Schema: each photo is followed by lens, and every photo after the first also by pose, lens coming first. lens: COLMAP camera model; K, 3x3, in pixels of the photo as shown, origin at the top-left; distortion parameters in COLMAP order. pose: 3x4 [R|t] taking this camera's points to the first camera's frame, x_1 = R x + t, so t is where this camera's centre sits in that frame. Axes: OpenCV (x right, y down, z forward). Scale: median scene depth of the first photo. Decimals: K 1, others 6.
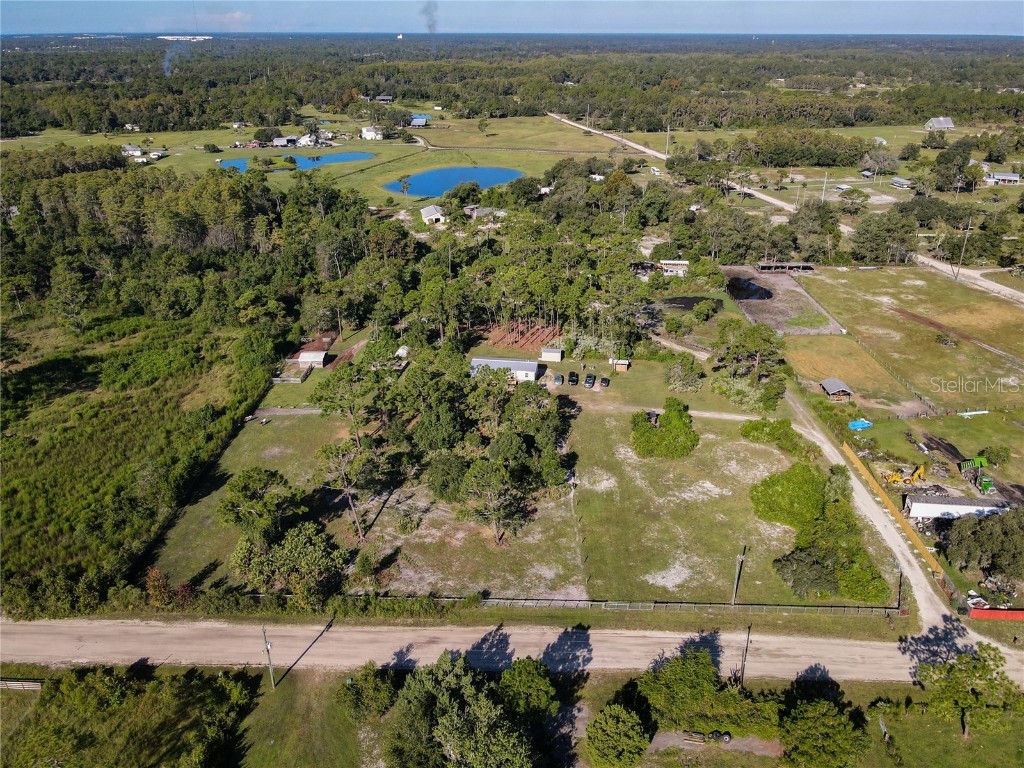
lens RADIAL K [[754.0, 0, 512.0], [0, 754.0, 384.0], [0, 0, 1]] dist [-0.064932, 0.113527]
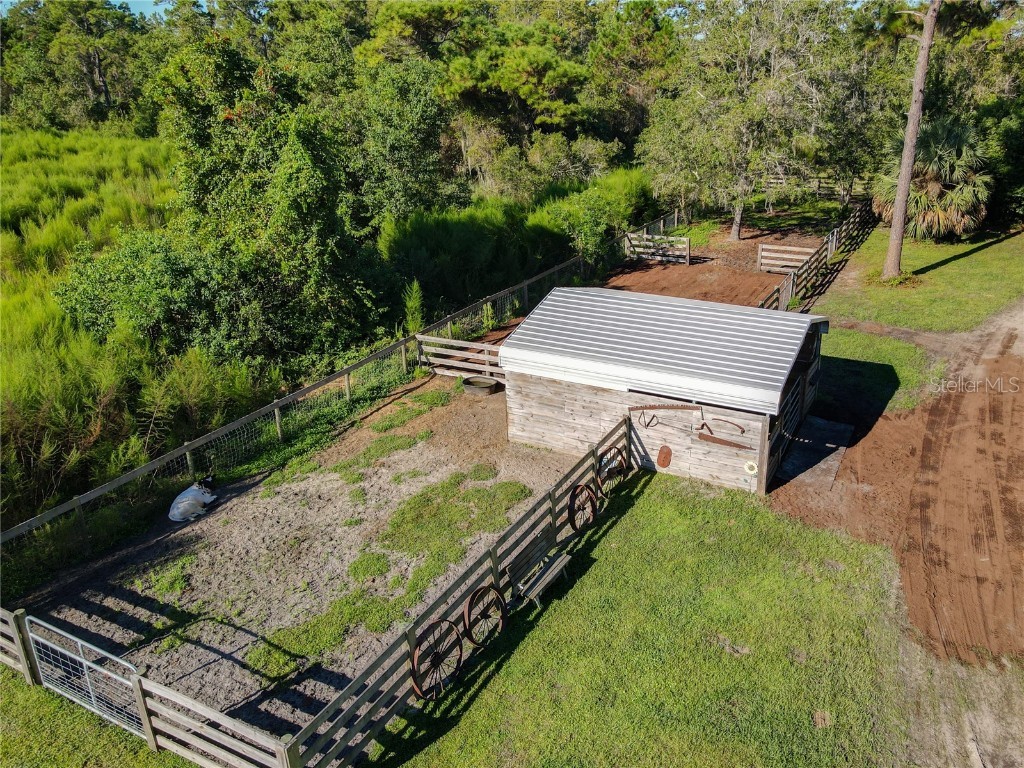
lens RADIAL K [[760.1, 0, 517.4], [0, 760.1, 384.1], [0, 0, 1]] dist [0.011219, -0.002994]
pose [[0.875760, 0.167723, -0.452674, -0.315119], [-0.176522, 0.984026, 0.023092, -0.040142], [0.449316, 0.059684, 0.891377, 1.202501]]
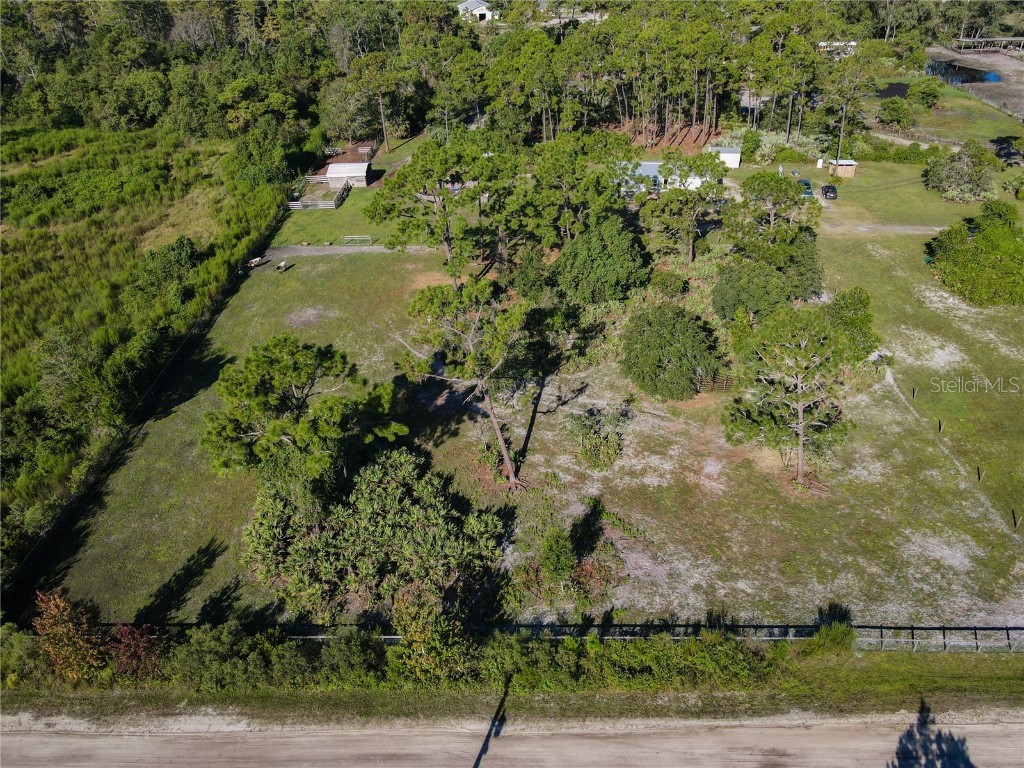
lens RADIAL K [[760.1, 0, 517.4], [0, 760.1, 384.1], [0, 0, 1]] dist [0.011219, -0.002994]
pose [[0.999618, -0.026539, -0.007693, -0.162529], [0.027432, 0.986521, 0.161321, 0.055450], [0.003308, -0.161470, 0.986872, 0.447083]]
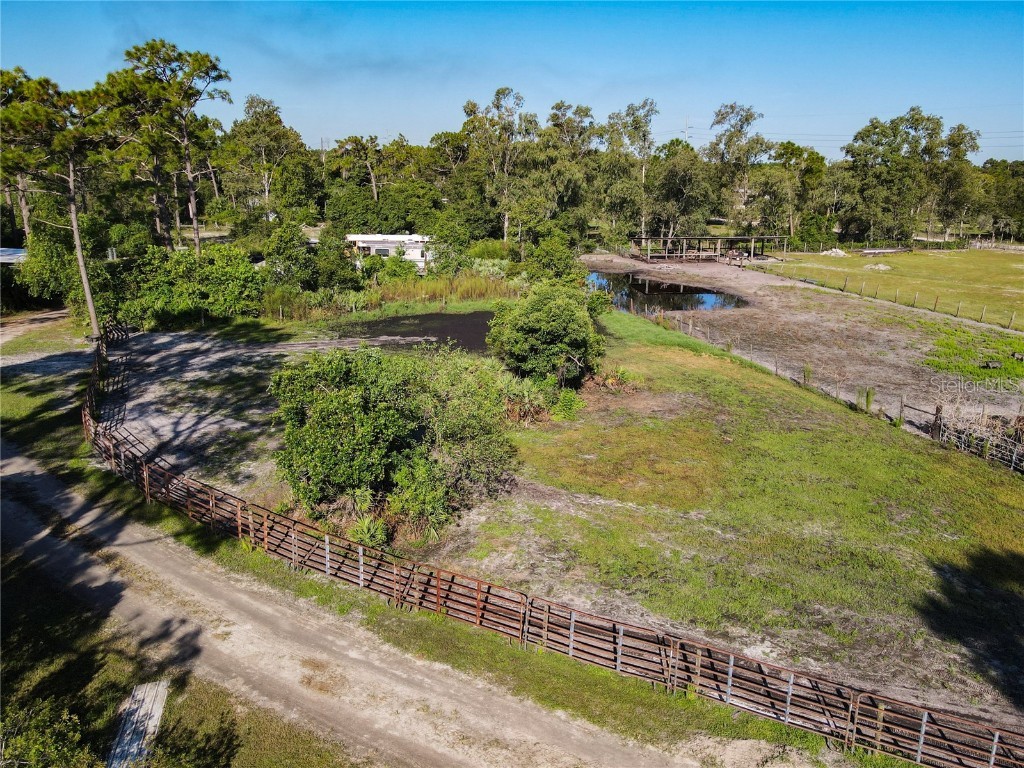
lens RADIAL K [[760.1, 0, 517.4], [0, 760.1, 384.1], [0, 0, 1]] dist [0.011219, -0.002994]
pose [[0.948187, -0.065029, 0.310986, 0.299728], [0.111000, 0.984951, -0.132476, -0.100687], [-0.297692, 0.160131, 0.941136, 1.293830]]
